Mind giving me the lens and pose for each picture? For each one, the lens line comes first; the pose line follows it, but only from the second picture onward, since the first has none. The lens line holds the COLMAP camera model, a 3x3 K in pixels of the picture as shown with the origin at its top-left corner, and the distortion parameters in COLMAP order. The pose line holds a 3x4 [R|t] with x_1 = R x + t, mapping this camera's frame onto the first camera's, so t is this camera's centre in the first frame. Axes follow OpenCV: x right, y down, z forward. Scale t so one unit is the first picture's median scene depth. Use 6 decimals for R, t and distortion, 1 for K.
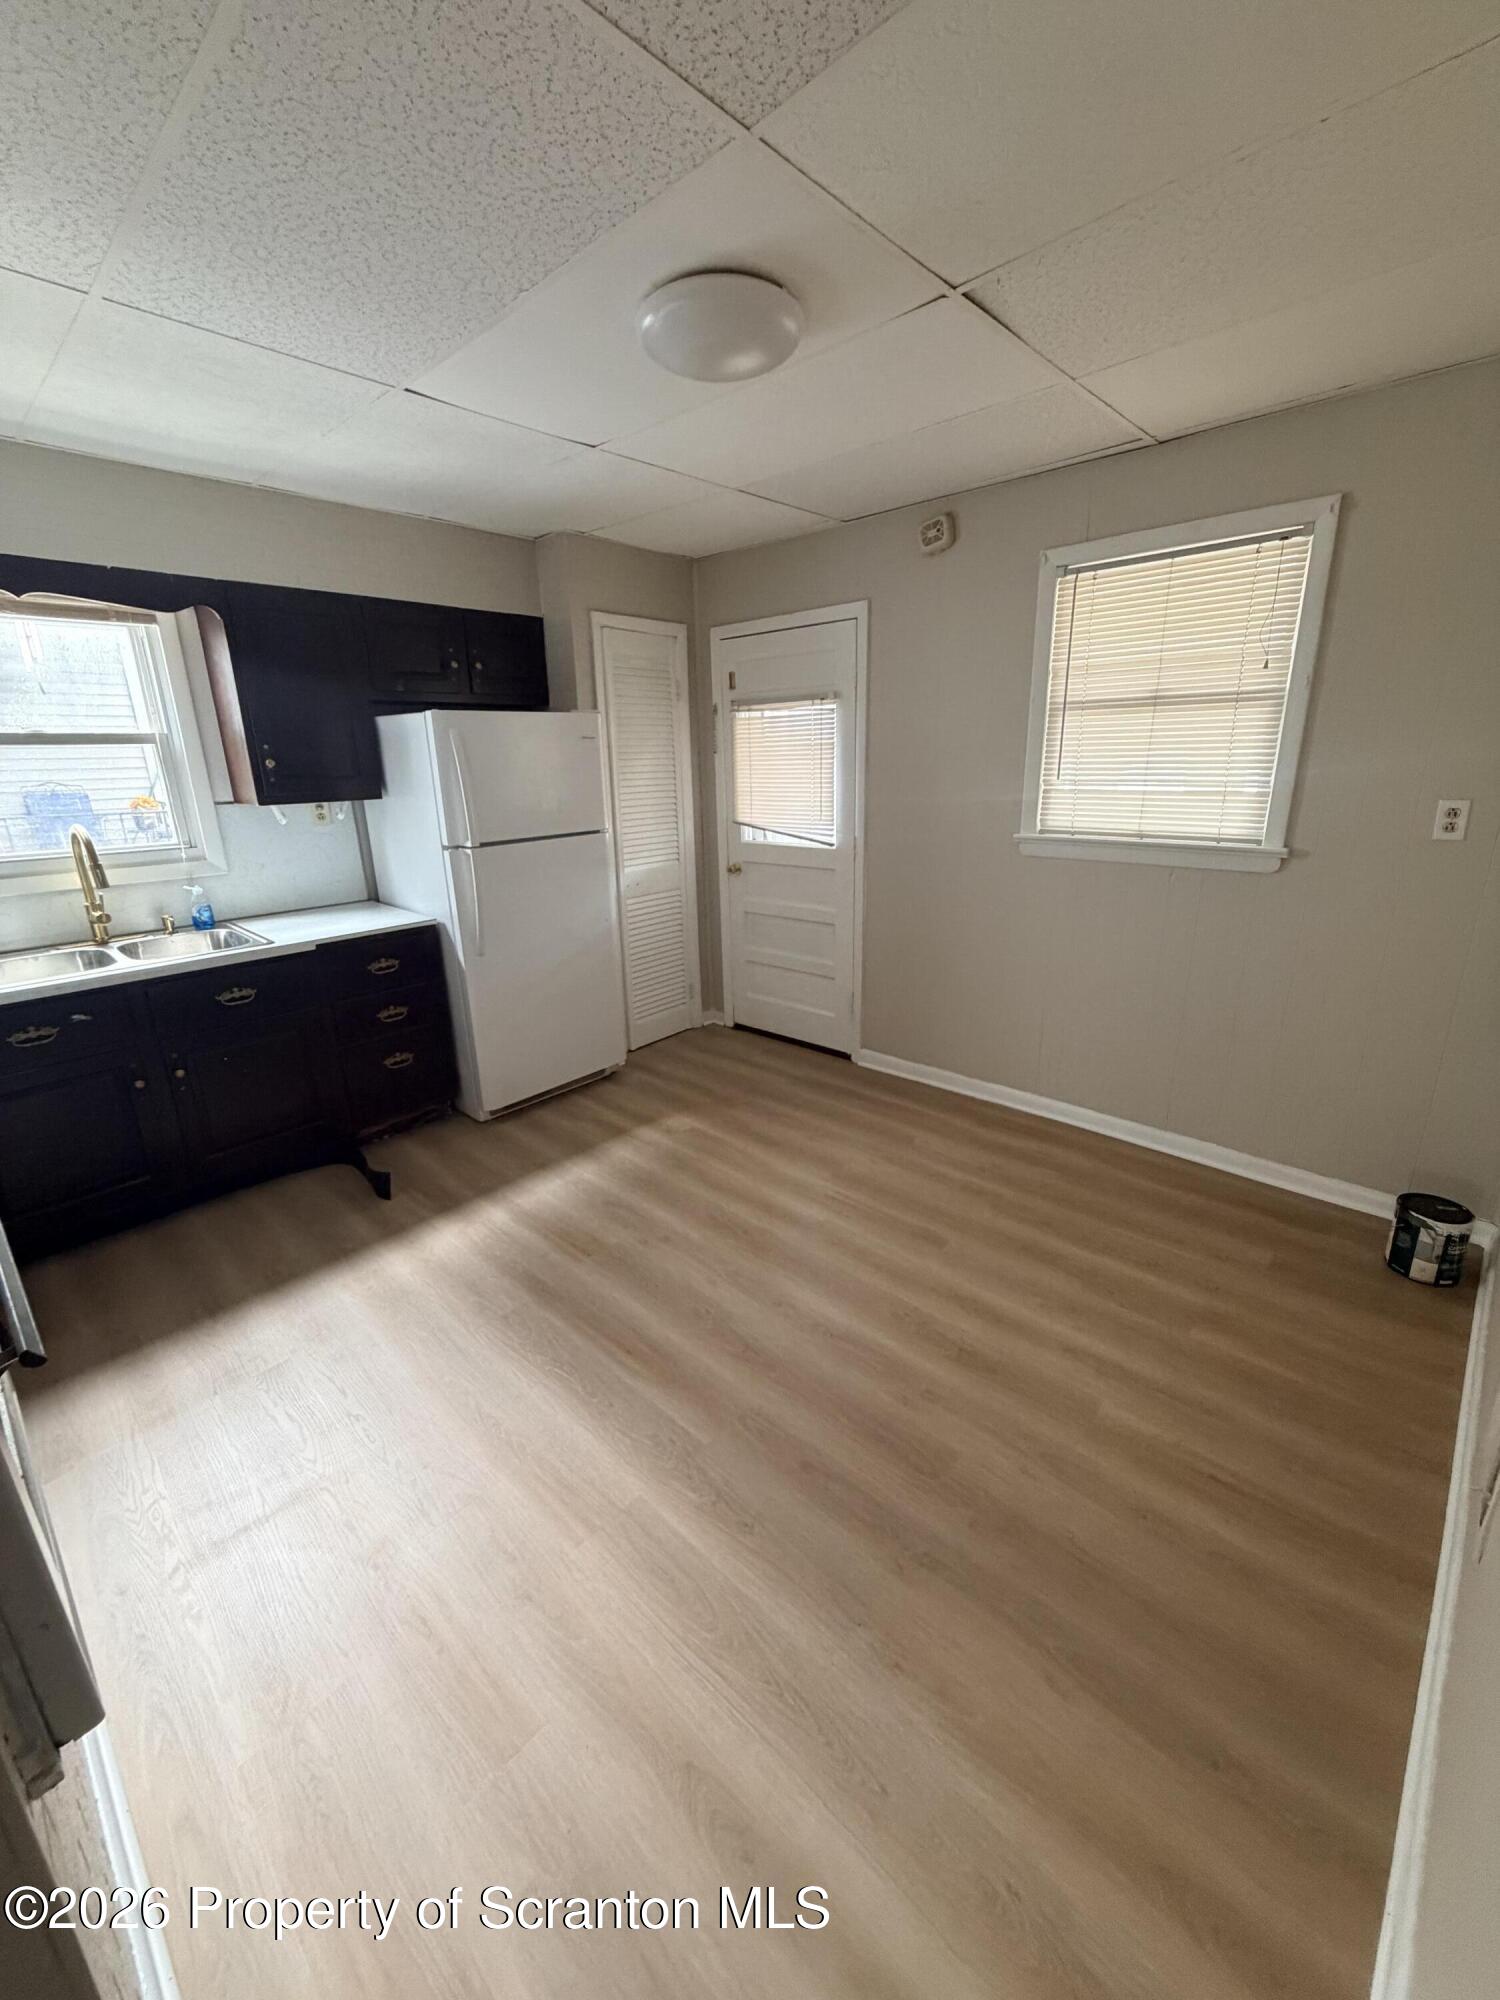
lens RADIAL K [[805.9, 0, 746.2], [0, 805.9, 1000.8], [0, 0, 1]] dist [0.002690, 0.000080]
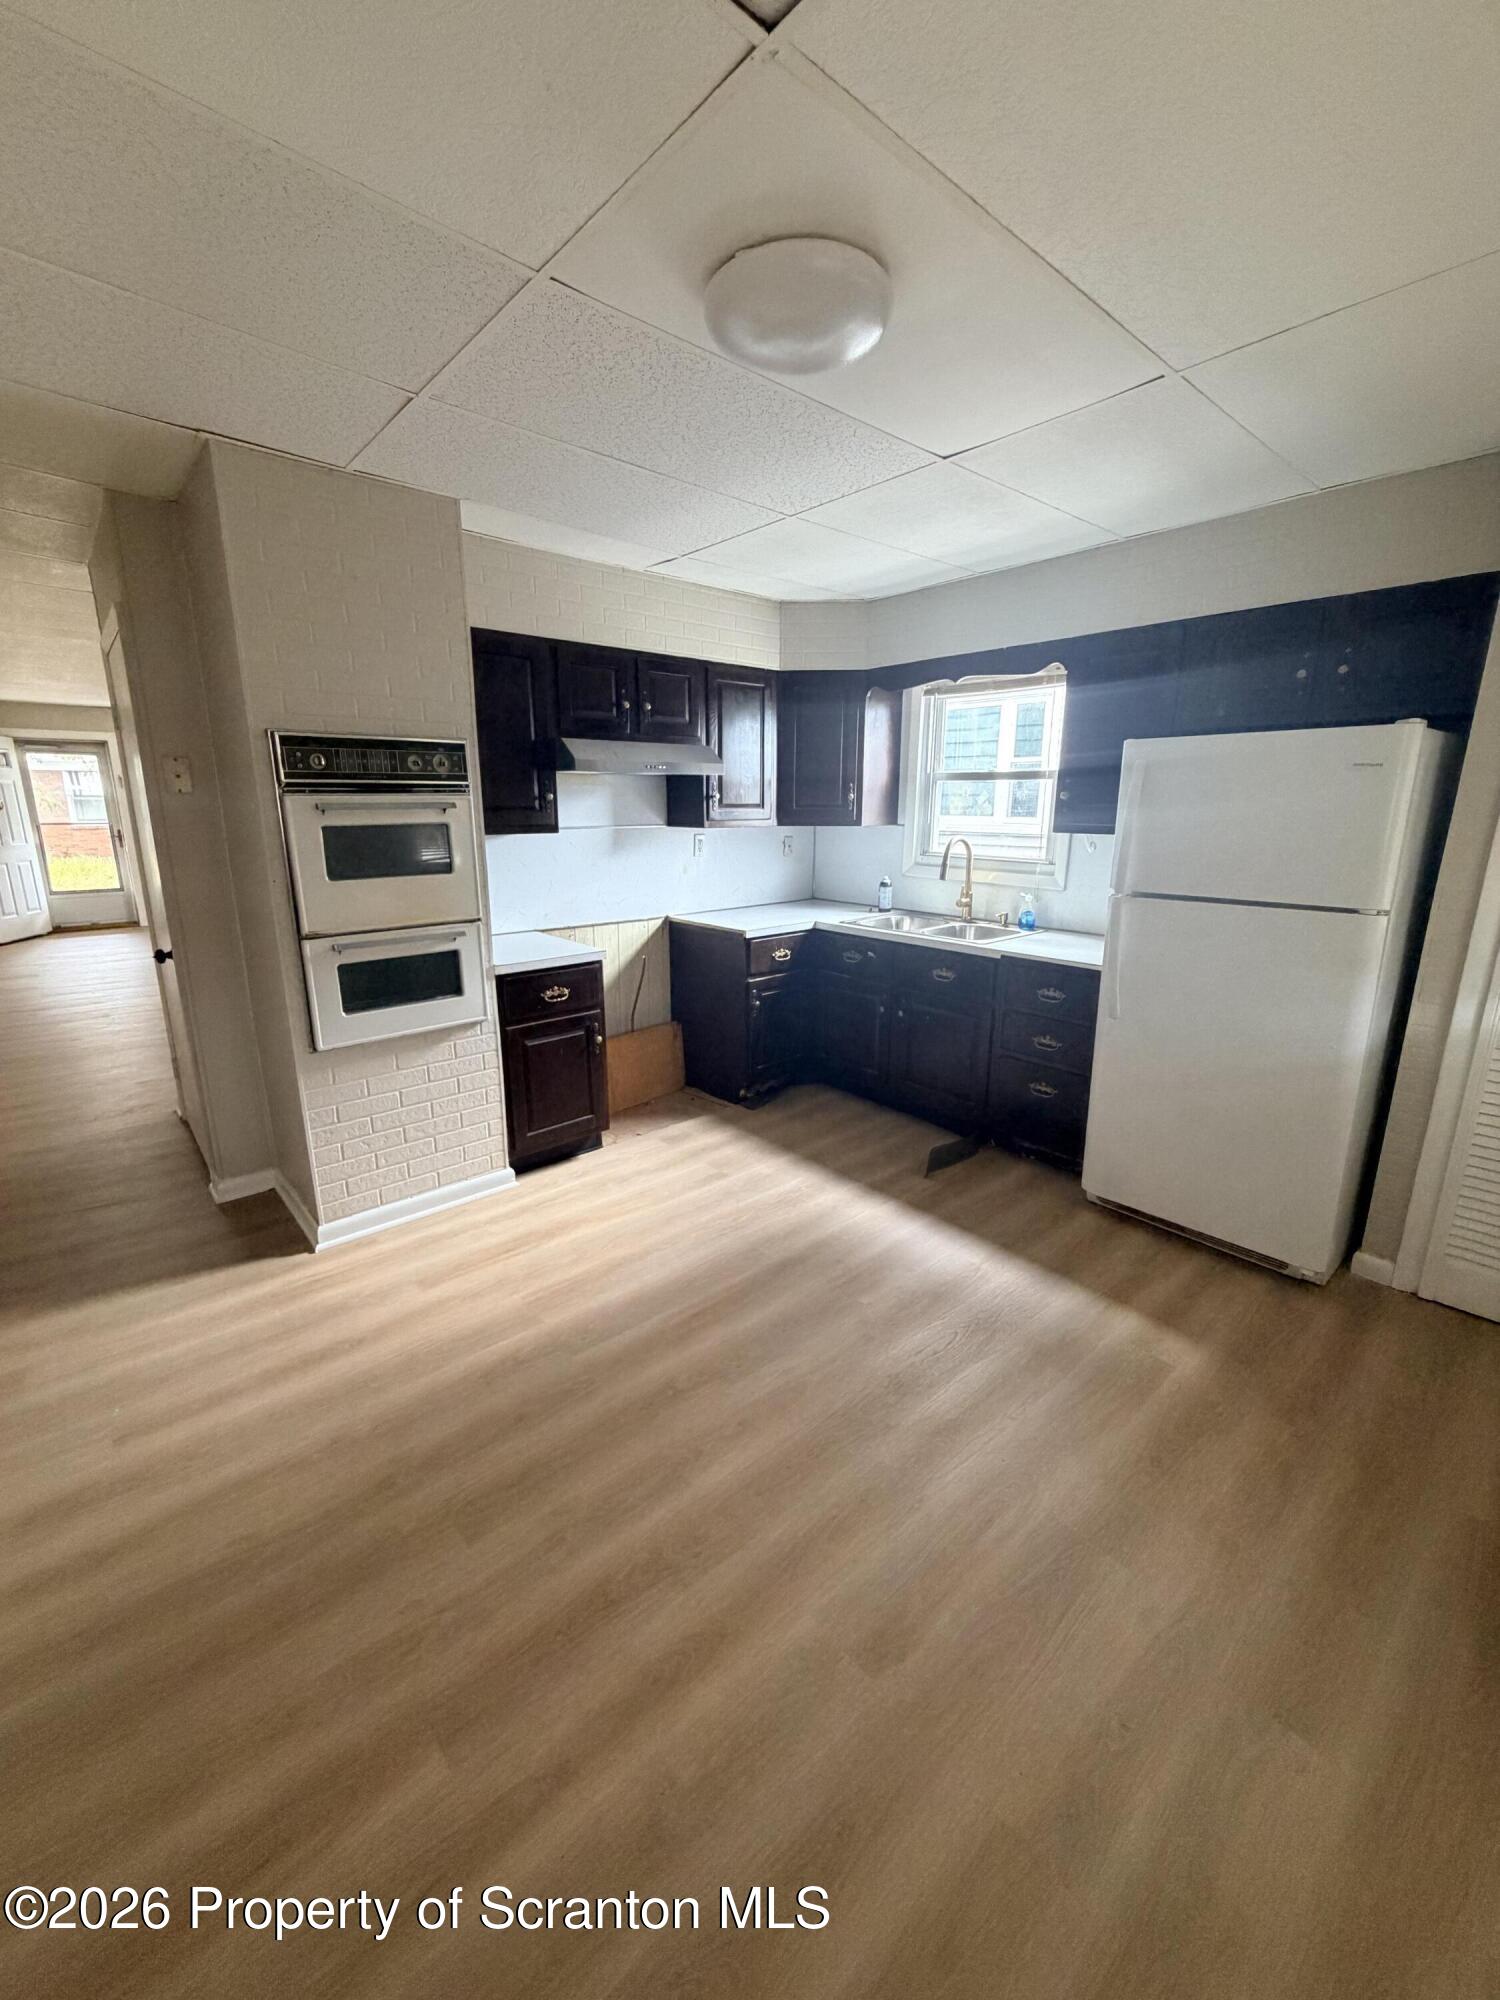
lens RADIAL K [[805.9, 0, 747.6], [0, 805.9, 1000.3], [0, 0, 1]] dist [0.002690, 0.000080]
pose [[-0.099667, 0.258739, -0.960792, 0.582824], [-0.302278, 0.912091, 0.276981, -0.210775], [0.947995, 0.318032, -0.012694, 0.684617]]
